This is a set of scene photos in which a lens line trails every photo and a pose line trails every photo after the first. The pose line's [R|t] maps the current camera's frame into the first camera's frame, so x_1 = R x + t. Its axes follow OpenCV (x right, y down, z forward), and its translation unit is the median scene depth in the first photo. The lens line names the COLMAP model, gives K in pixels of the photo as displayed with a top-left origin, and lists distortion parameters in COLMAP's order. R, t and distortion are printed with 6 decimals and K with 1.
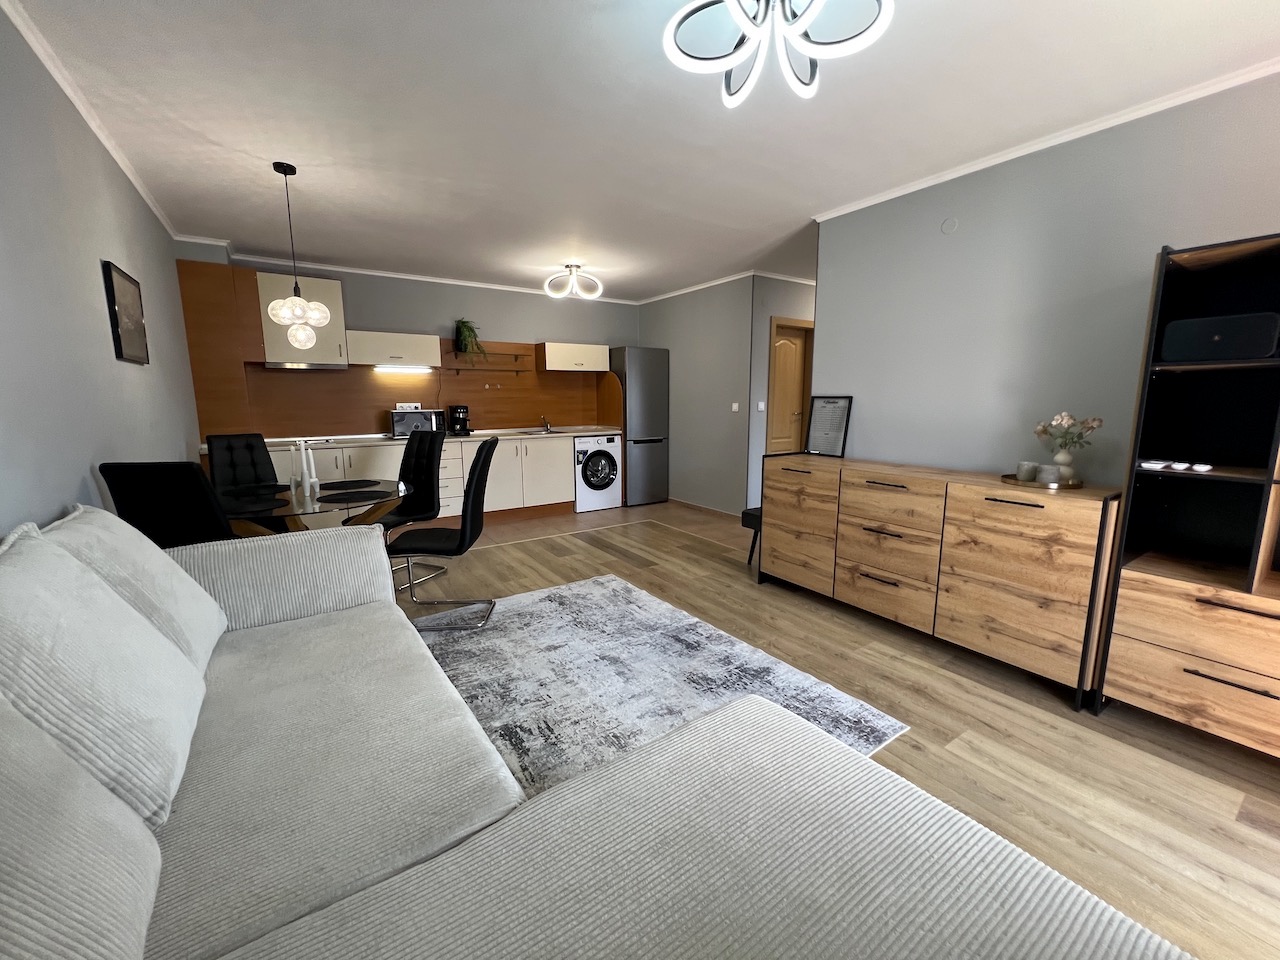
lens RADIAL K [[512.8, 0, 637.2], [0, 512.8, 479.5], [0, 0, 1]] dist [-0.003439, 0.000842]
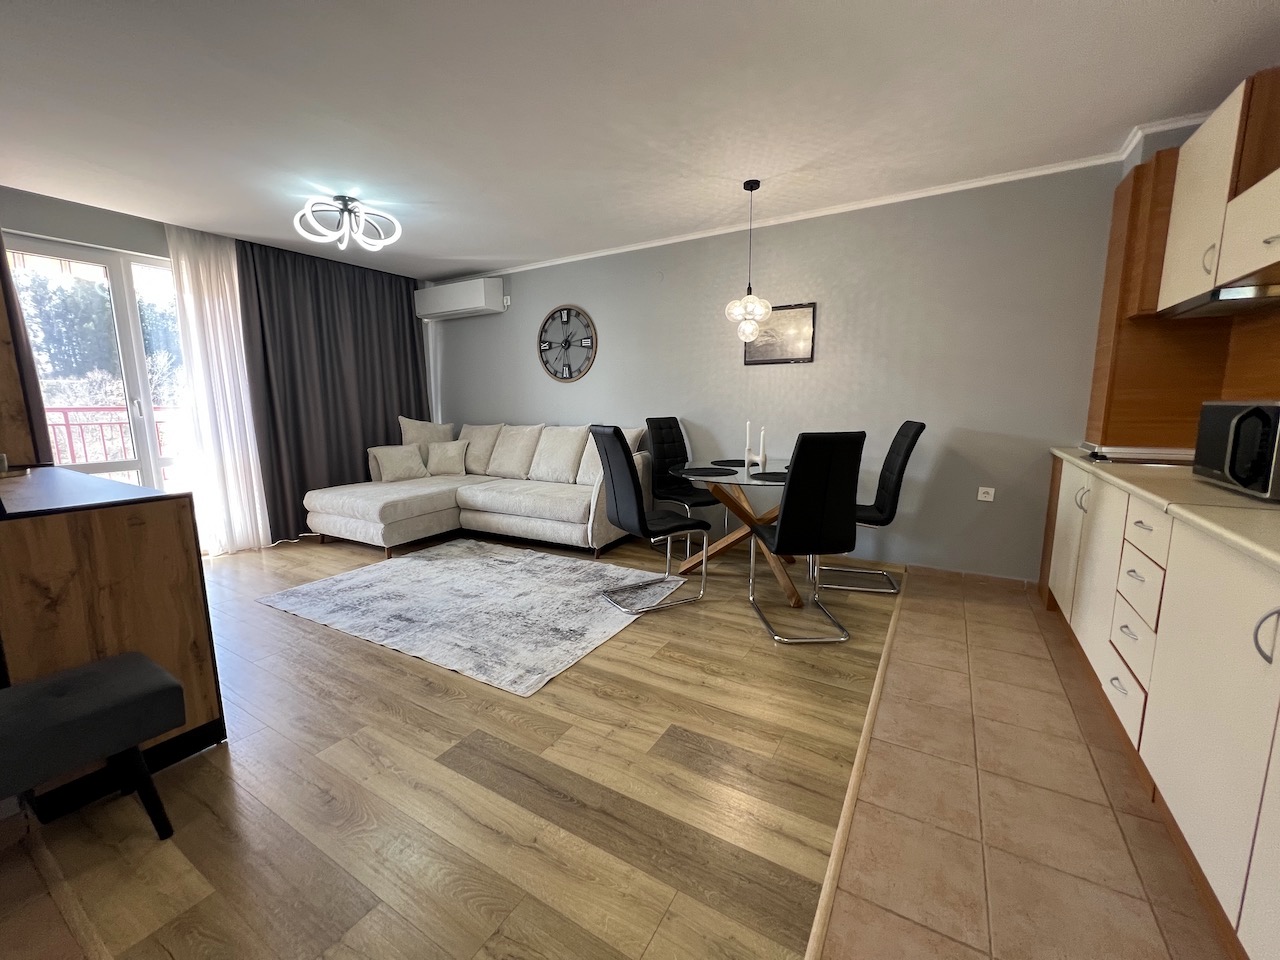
lens RADIAL K [[512.8, 0, 637.2], [0, 512.8, 479.5], [0, 0, 1]] dist [-0.003439, 0.000842]
pose [[-0.903367, 0.074506, -0.422347, 0.053122], [-0.056961, 0.955225, 0.290345, -0.190325], [0.425069, 0.286345, -0.858675, 1.343059]]
